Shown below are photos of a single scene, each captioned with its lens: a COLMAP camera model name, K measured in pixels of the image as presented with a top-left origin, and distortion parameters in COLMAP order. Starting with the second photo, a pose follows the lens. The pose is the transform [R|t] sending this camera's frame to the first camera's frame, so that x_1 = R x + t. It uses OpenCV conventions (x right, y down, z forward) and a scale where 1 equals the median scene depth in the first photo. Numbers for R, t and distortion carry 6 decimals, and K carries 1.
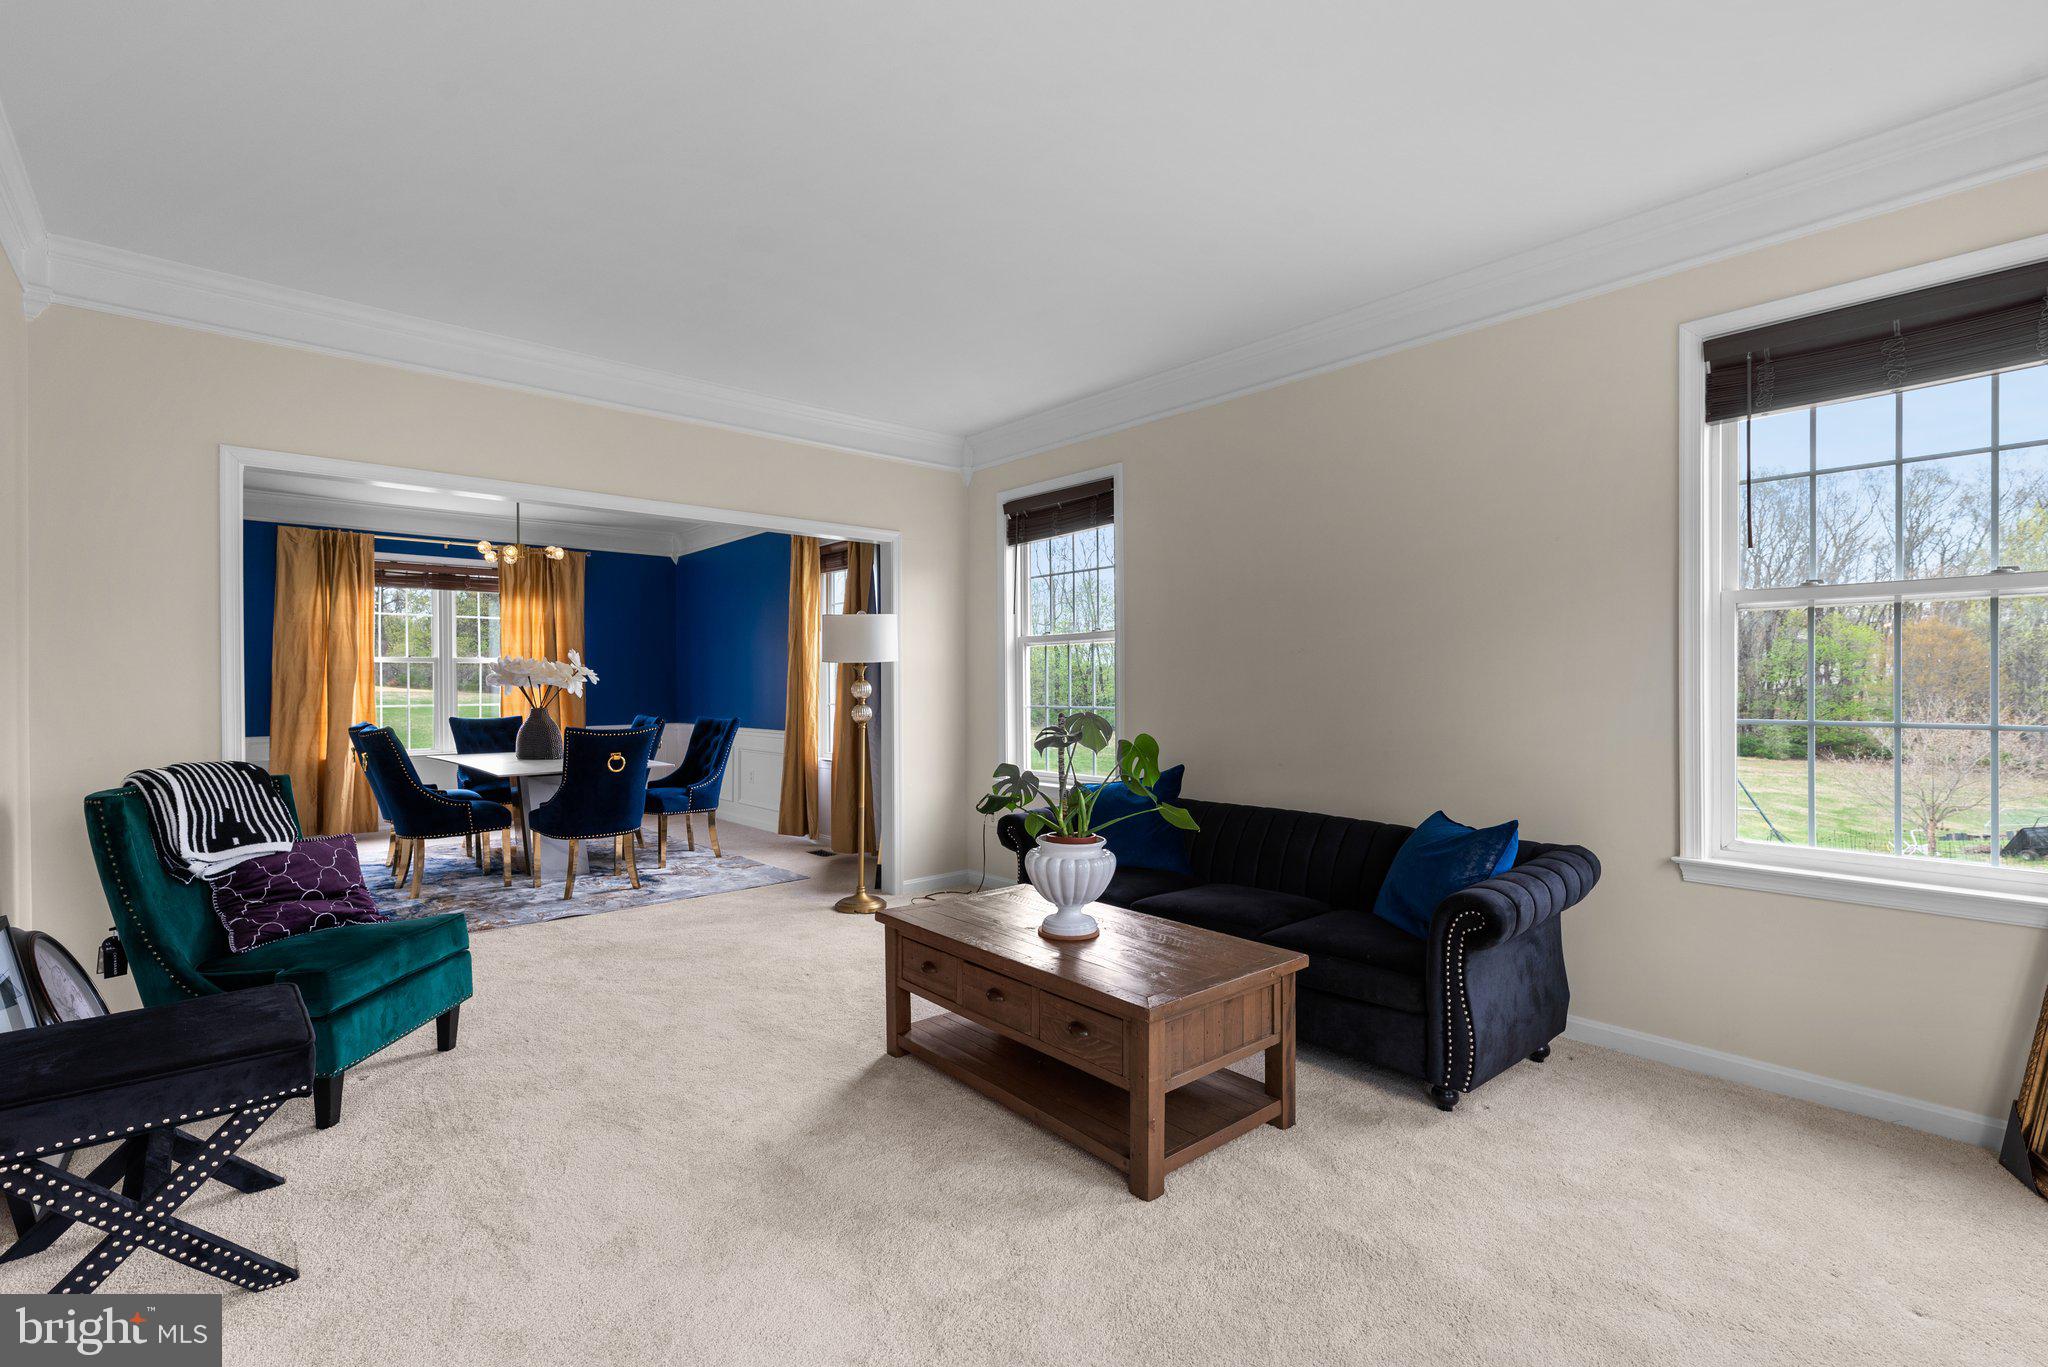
lens RADIAL K [[920.6, 0, 1025.7], [0, 920.6, 698.1], [0, 0, 1]] dist [0.001532, -0.000282]
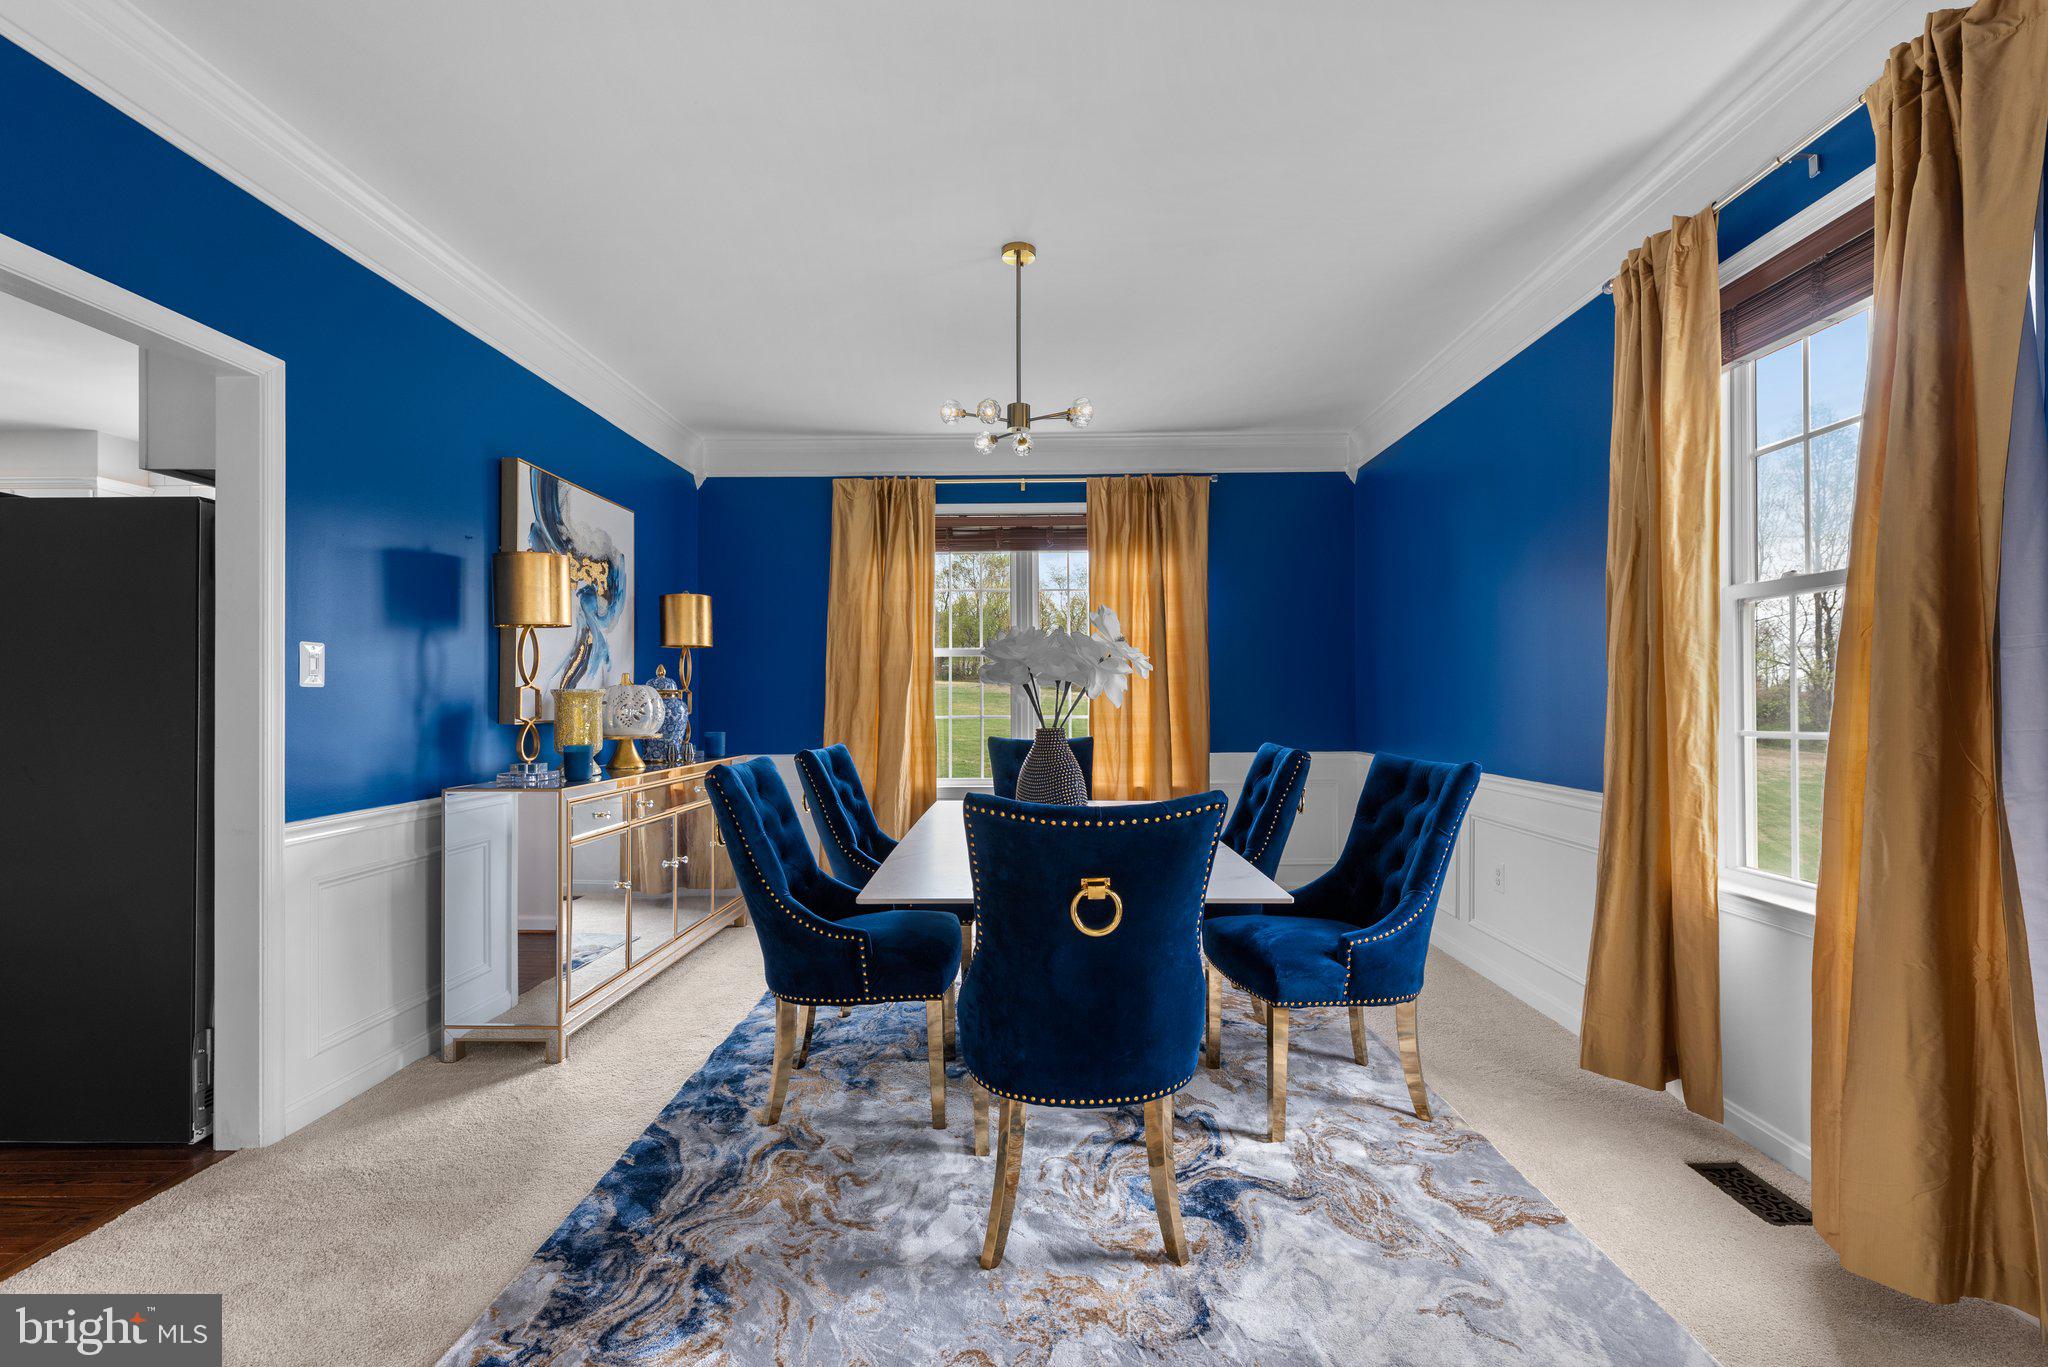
lens RADIAL K [[920.6, 0, 1025.7], [0, 920.6, 698.1], [0, 0, 1]] dist [0.001532, -0.000282]
pose [[0.742050, 0.000219, -0.670344, -0.175285], [-0.004775, 0.999976, -0.004960, -0.001576], [0.670328, 0.006881, 0.742033, 0.529763]]
